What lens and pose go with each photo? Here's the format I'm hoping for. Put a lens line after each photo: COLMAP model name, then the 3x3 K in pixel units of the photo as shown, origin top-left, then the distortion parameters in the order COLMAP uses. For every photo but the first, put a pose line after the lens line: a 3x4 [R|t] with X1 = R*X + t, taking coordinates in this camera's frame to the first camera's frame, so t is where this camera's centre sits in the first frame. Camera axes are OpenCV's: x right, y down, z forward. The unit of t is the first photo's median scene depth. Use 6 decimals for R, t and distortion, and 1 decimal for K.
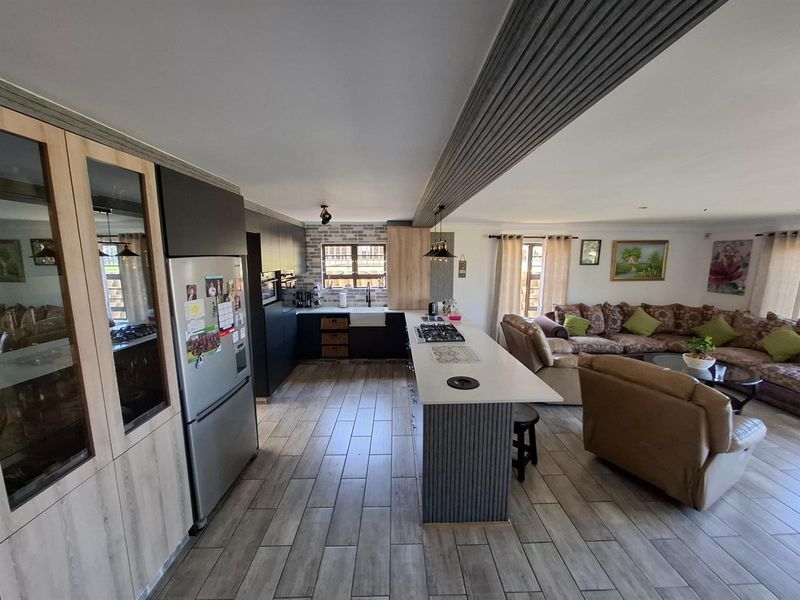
lens RADIAL K [[317.2, 0, 404.6], [0, 317.2, 300.7], [0, 0, 1]] dist [-0.003939, 0.000236]
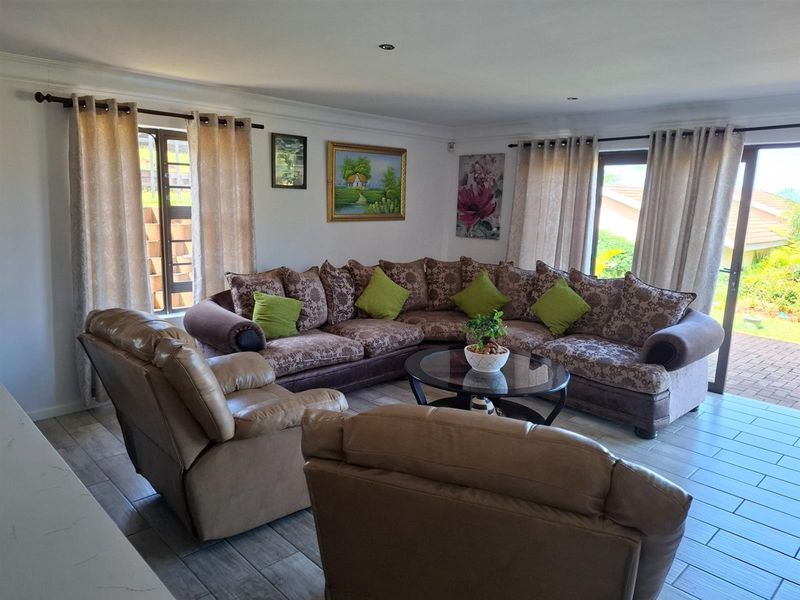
lens RADIAL K [[556.1, 0, 393.3], [0, 556.1, 299.8], [0, 0, 1]] dist [0.114890, -0.124519]
pose [[0.752250, -0.101692, 0.650983, 0.132987], [0.072070, 0.994789, 0.072118, 0.008095], [-0.654924, -0.007334, 0.755659, 0.259582]]
